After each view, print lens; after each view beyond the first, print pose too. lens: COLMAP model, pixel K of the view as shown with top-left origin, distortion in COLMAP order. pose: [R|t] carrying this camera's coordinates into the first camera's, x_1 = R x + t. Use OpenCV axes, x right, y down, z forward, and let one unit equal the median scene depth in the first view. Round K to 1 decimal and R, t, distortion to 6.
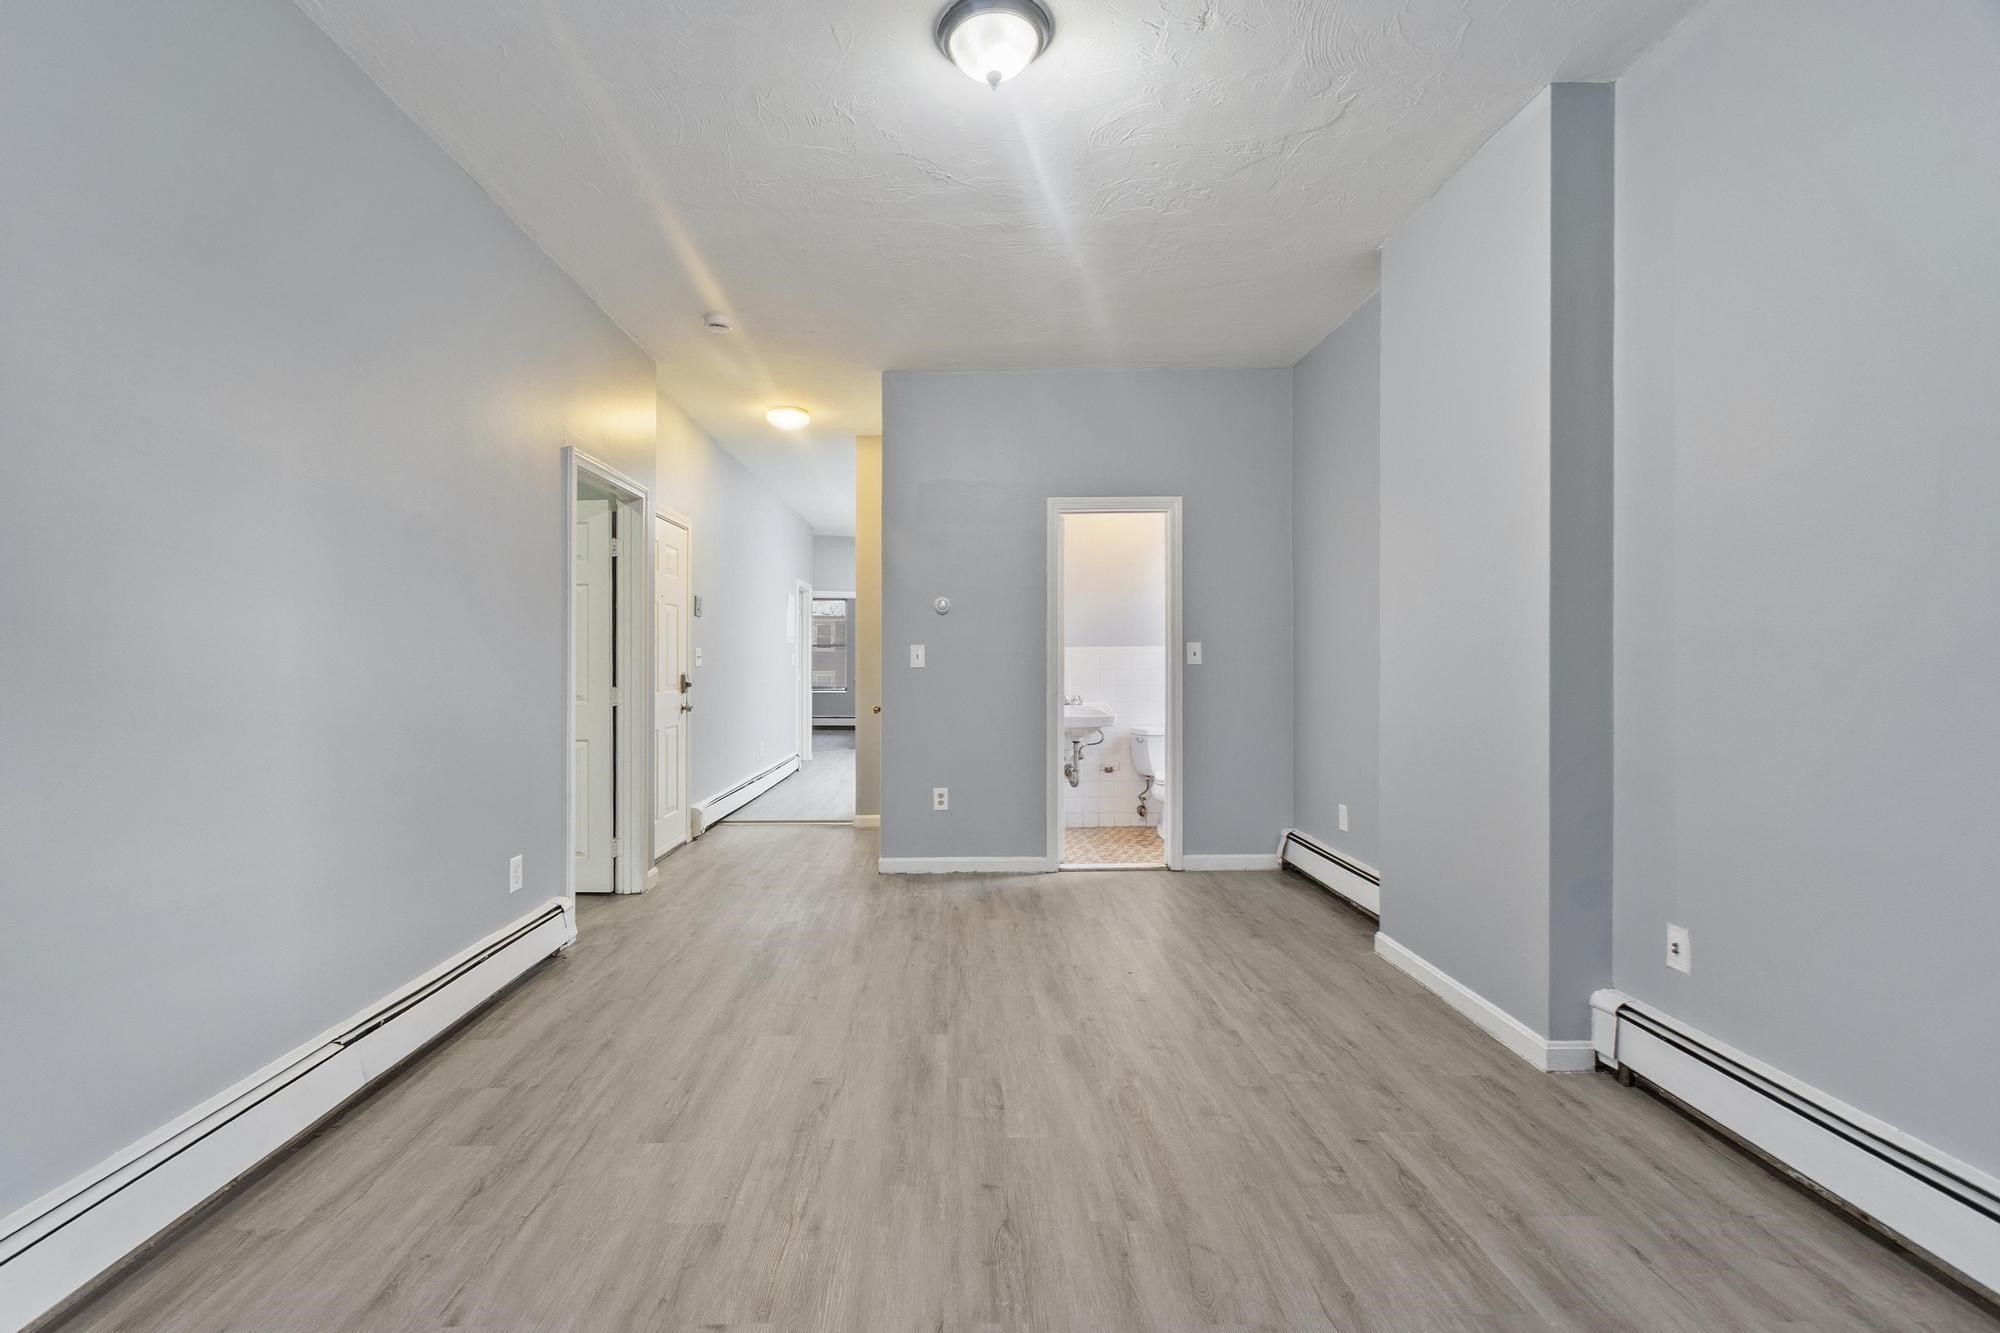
lens RADIAL K [[858.3, 0, 980.7], [0, 858.3, 663.4], [0, 0, 1]] dist [0.001004, -0.000073]
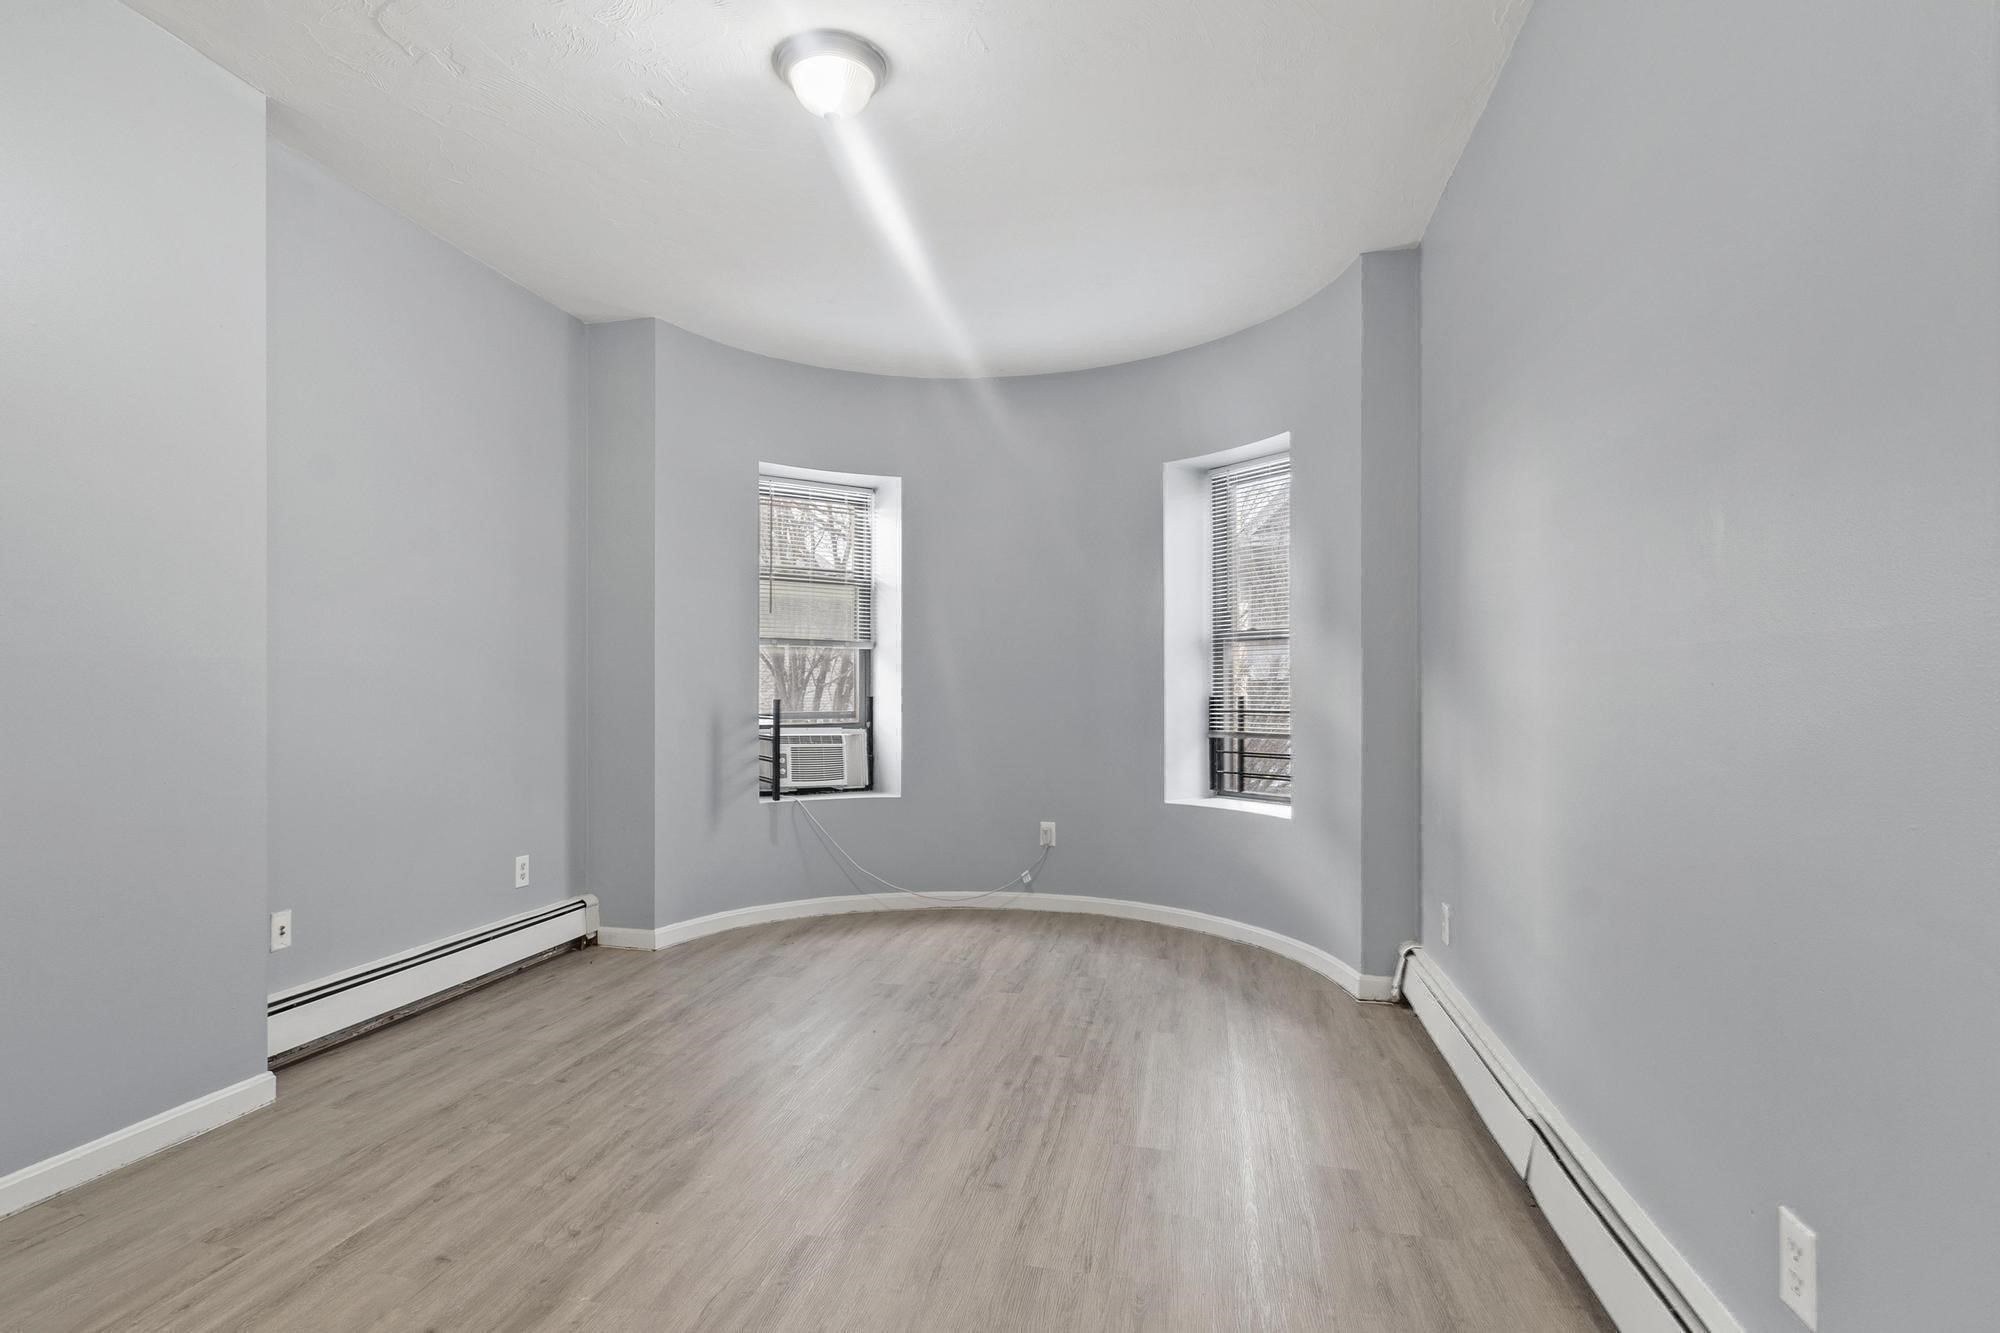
lens RADIAL K [[1036.2, 0, 998.9], [0, 1036.2, 677.1], [0, 0, 1]] dist [-0.000126, -0.000015]
pose [[-0.974534, 0.004846, 0.224186, -0.424264], [0.001659, 0.999895, -0.014402, 0.009770], [-0.224232, -0.013664, -0.974440, 2.004795]]
